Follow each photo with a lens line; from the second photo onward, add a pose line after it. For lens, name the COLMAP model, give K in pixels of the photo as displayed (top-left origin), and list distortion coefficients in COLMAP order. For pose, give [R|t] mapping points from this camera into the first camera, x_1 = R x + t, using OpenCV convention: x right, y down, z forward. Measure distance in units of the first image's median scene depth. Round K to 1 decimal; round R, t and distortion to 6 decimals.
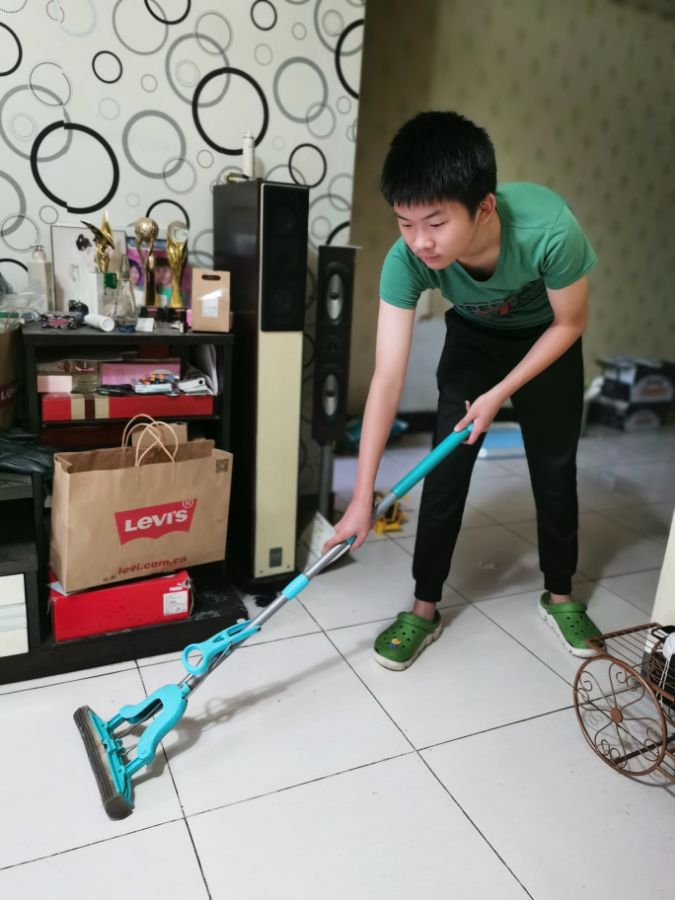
lens RADIAL K [[702.6, 0, 337.5], [0, 702.6, 450.0], [0, 0, 1]] dist [0.050891, -0.094712]
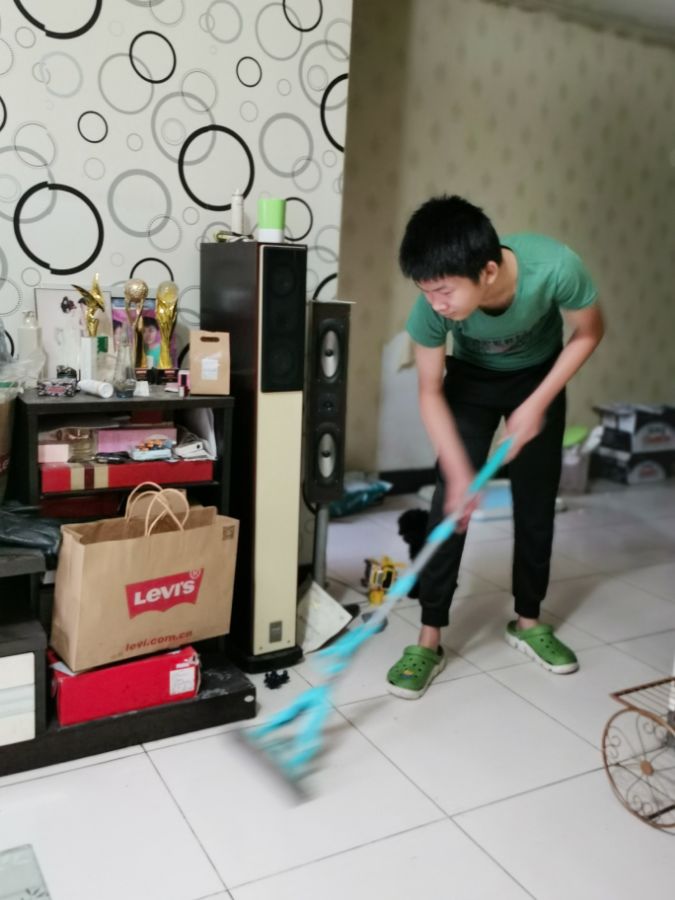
lens RADIAL K [[852.6, 0, 337.5], [0, 852.6, 450.0], [0, 0, 1]] dist [0.016782, 0.002327]
pose [[0.997487, -0.029583, 0.064386, -0.079692], [0.034660, 0.996254, -0.079230, 0.006314], [-0.061801, 0.081262, 0.994775, -0.160651]]
